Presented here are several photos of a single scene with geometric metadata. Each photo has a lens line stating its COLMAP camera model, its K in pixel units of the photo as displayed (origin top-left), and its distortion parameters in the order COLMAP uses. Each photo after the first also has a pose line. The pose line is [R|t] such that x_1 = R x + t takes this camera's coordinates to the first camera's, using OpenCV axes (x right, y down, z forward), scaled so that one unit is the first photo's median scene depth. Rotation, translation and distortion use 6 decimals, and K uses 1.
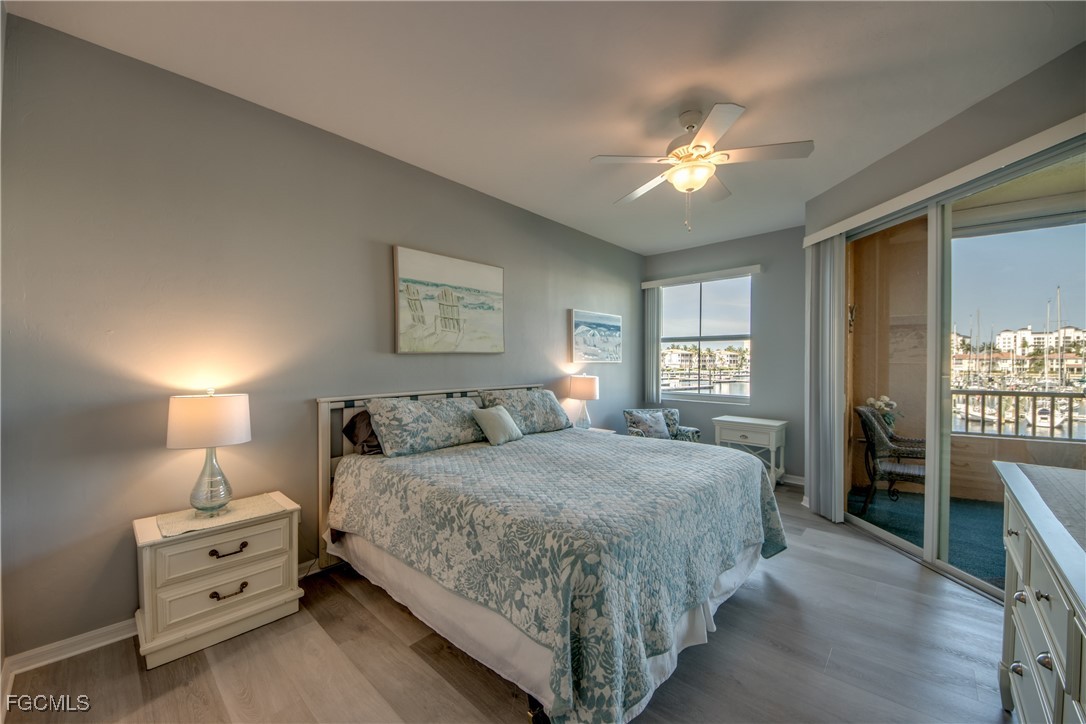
lens RADIAL K [[414.3, 0, 547.0], [0, 414.3, 362.6], [0, 0, 1]] dist [0.006481, -0.010081]
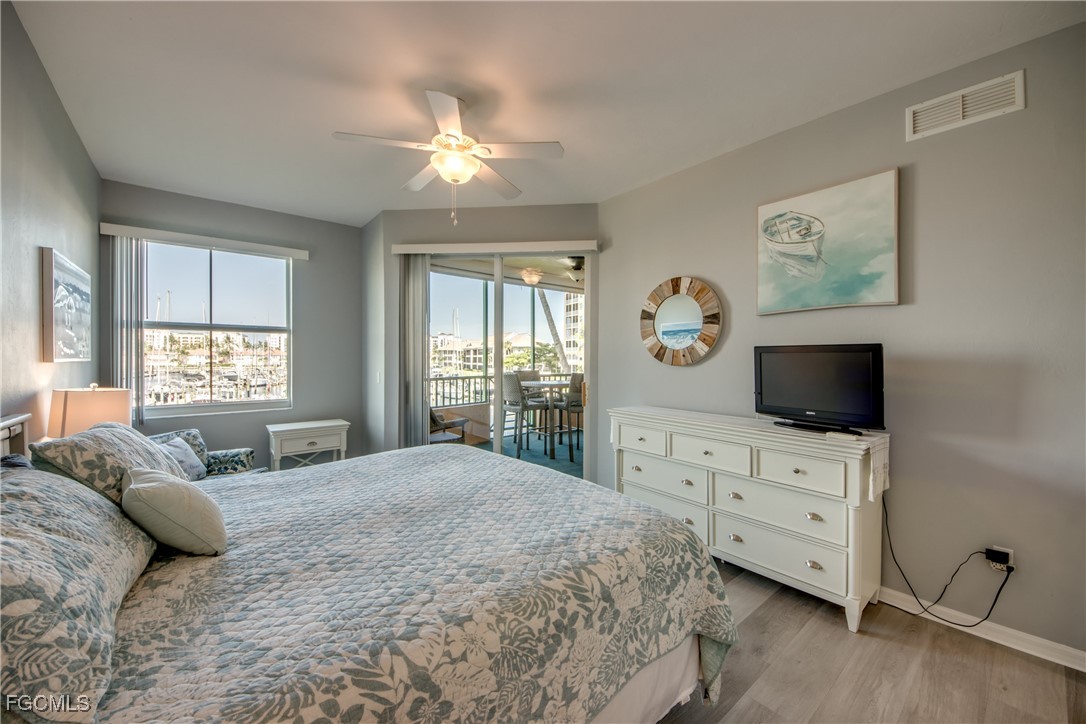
lens RADIAL K [[414.3, 0, 553.7], [0, 414.3, 359.8], [0, 0, 1]] dist [0.006481, -0.010081]
pose [[0.119605, -0.006935, 0.992797, -0.694987], [0.003322, 0.999973, 0.006585, -0.007904], [-0.992816, 0.002511, 0.119624, 0.790370]]
